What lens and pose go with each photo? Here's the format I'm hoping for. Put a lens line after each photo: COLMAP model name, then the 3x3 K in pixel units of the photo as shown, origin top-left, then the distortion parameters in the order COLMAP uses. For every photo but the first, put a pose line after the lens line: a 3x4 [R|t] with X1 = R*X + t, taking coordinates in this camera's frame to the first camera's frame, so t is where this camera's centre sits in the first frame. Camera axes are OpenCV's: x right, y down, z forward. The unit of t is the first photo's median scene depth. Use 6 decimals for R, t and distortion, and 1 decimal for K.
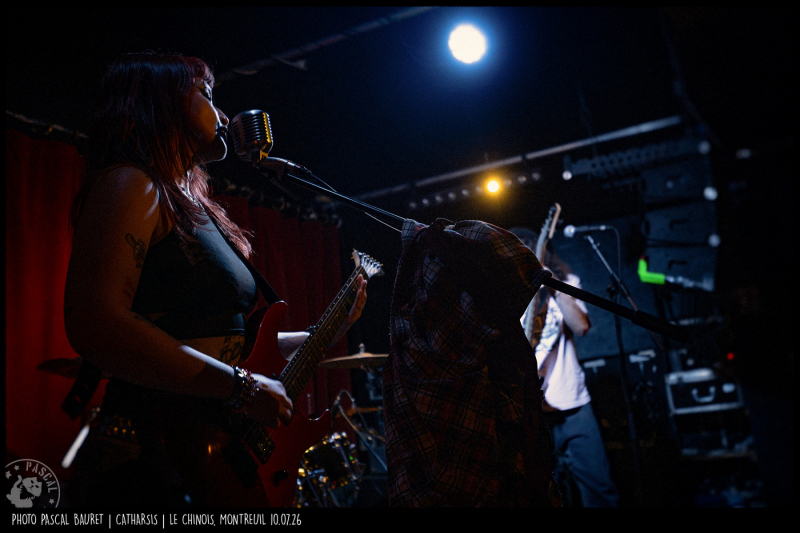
lens RADIAL K [[780.4, 0, 330.8], [0, 780.4, 279.7], [0, 0, 1]] dist [0.014339, 0.023552]
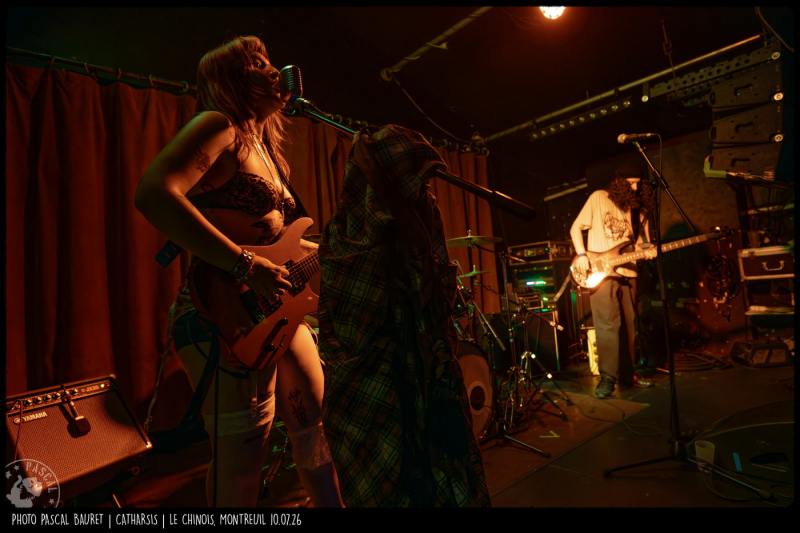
lens RADIAL K [[402.1, 0, 400.0], [0, 402.1, 266.5], [0, 0, 1]] dist [-0.000506, -0.000353]
pose [[0.919006, 0.022846, -0.393581, 0.200110], [0.043413, 0.986384, 0.158625, 0.019401], [0.391846, -0.162864, 0.905501, 0.189786]]
